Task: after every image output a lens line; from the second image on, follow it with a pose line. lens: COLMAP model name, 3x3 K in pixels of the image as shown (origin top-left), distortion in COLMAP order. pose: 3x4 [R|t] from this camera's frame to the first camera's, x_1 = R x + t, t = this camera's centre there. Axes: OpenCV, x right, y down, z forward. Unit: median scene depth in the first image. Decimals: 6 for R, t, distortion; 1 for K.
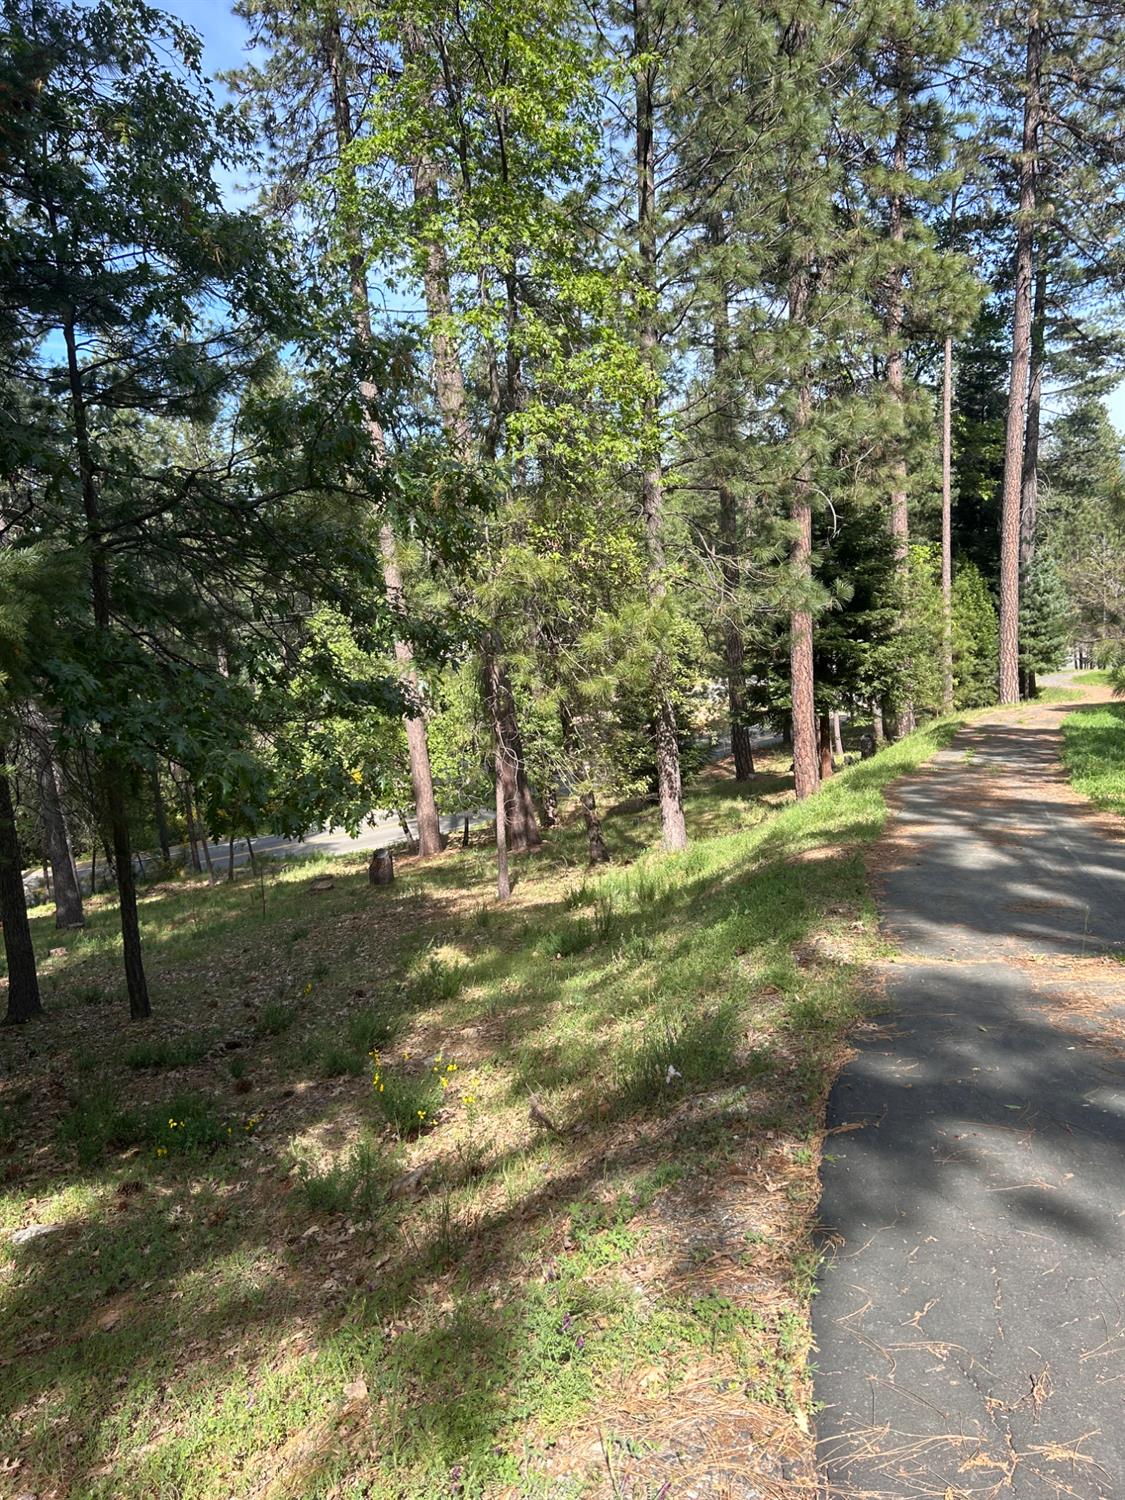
lens RADIAL K [[1157.6, 0, 531.0], [0, 1157.6, 751.6], [0, 0, 1]] dist [0.068093, -0.077235]
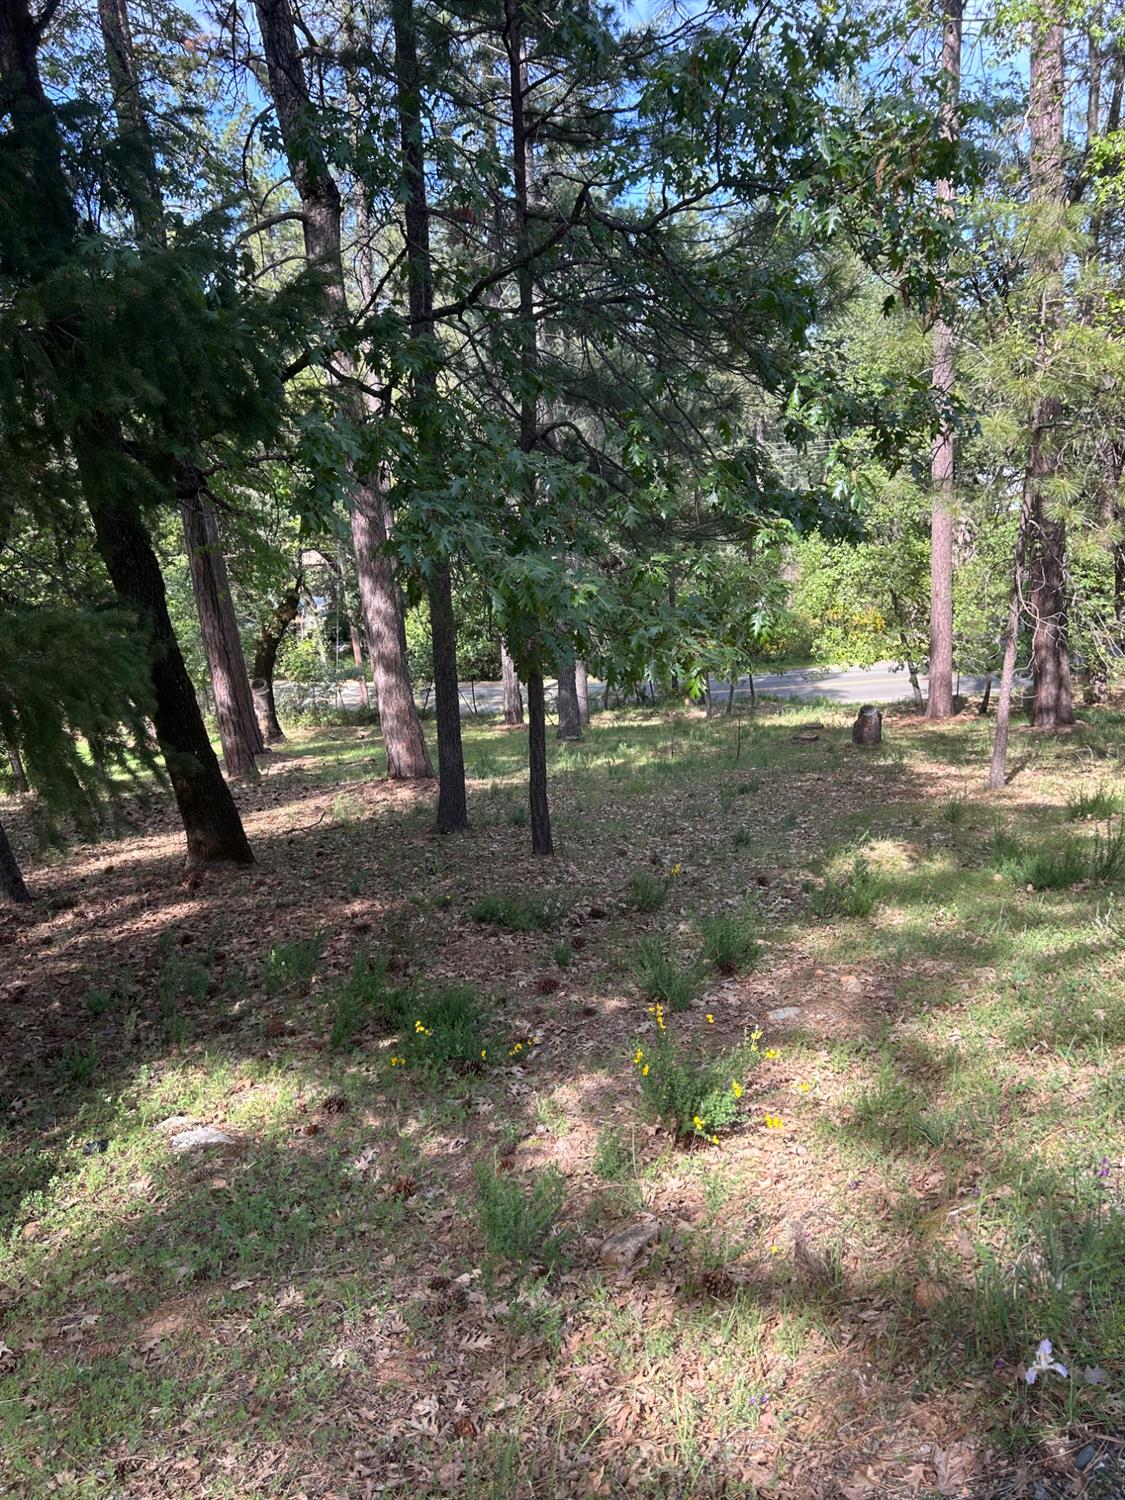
lens RADIAL K [[1157.6, 0, 531.0], [0, 1157.6, 751.6], [0, 0, 1]] dist [0.068093, -0.077235]
pose [[0.896589, 0.147399, -0.417615, 0.026821], [-0.088213, 0.983530, 0.157755, 0.001691], [0.433990, -0.104603, 0.894824, 0.150593]]
